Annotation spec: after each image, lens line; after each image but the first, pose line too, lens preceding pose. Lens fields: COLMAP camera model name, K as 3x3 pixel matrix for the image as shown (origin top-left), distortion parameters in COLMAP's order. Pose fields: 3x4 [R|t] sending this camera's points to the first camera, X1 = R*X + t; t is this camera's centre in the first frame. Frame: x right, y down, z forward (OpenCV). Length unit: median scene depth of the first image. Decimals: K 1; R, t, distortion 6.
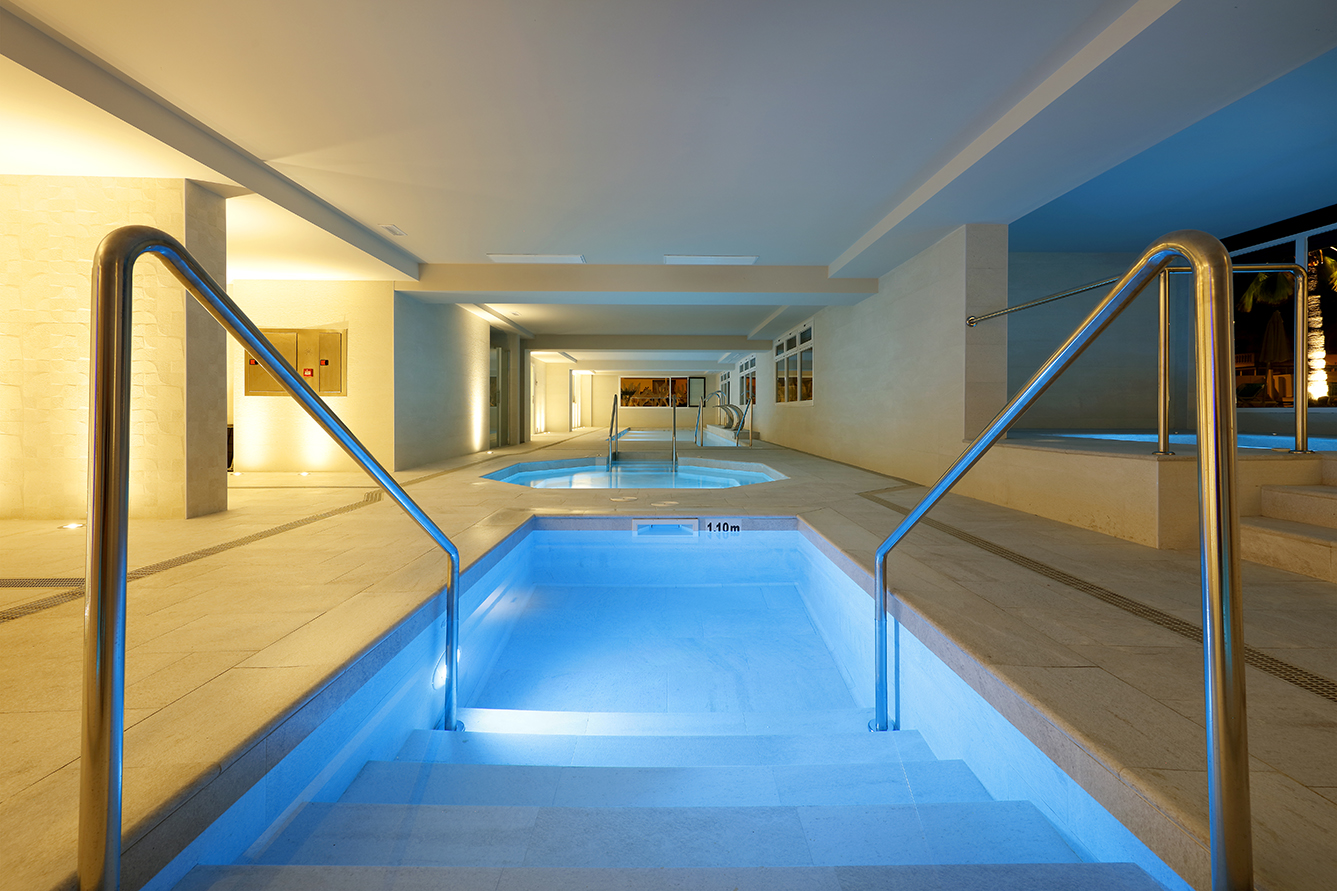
lens RADIAL K [[554.1, 0, 676.0], [0, 554.1, 412.4], [0, 0, 1]] dist [0.005836, 0.000236]
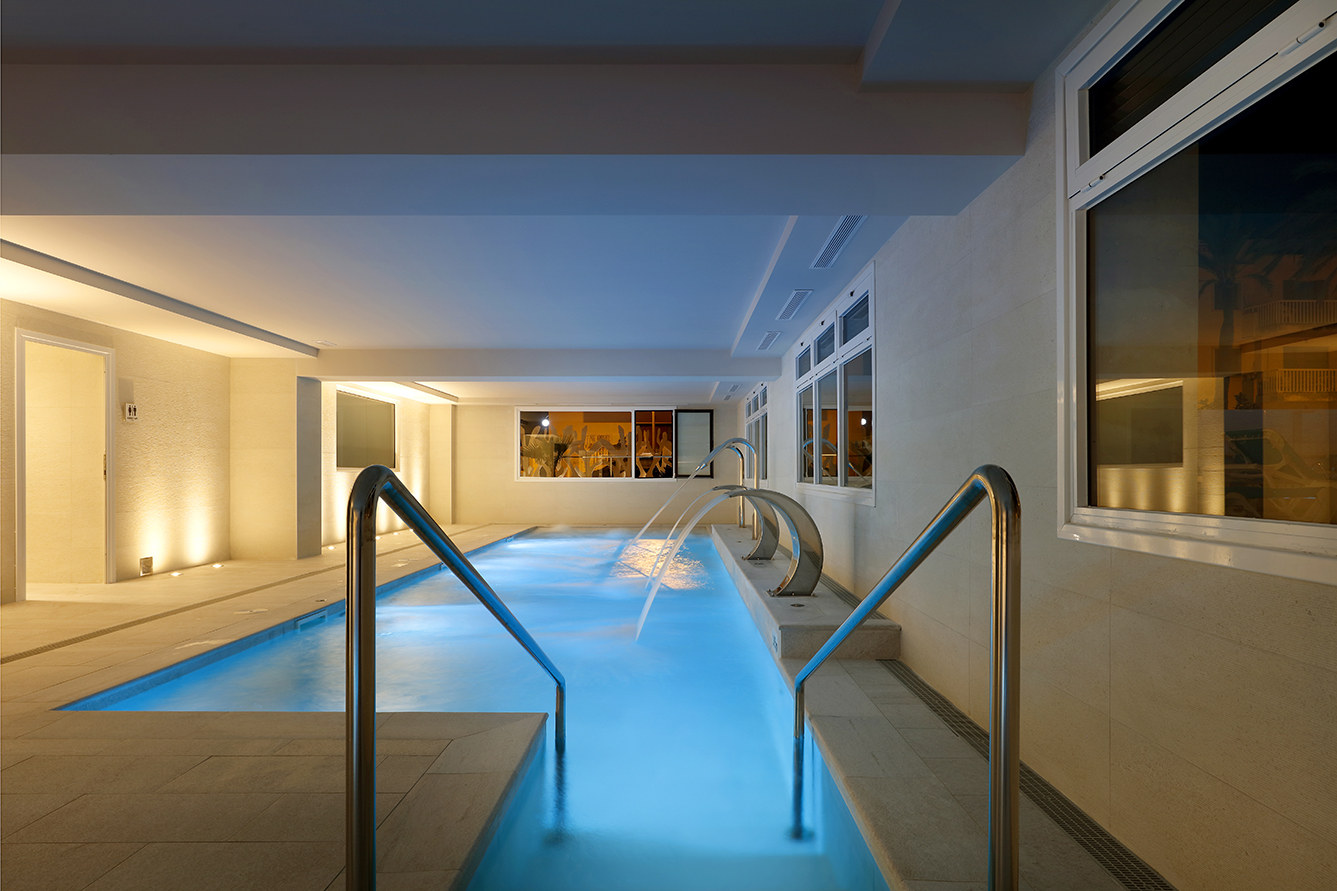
lens RADIAL K [[770.1, 0, 670.1], [0, 770.1, 464.8], [0, 0, 1]] dist [-0.000586, -0.000046]
pose [[0.999280, -0.002560, -0.037846, 0.106901], [0.002055, 0.999909, -0.013369, -0.030721], [0.037876, 0.013282, 0.999194, 1.009094]]
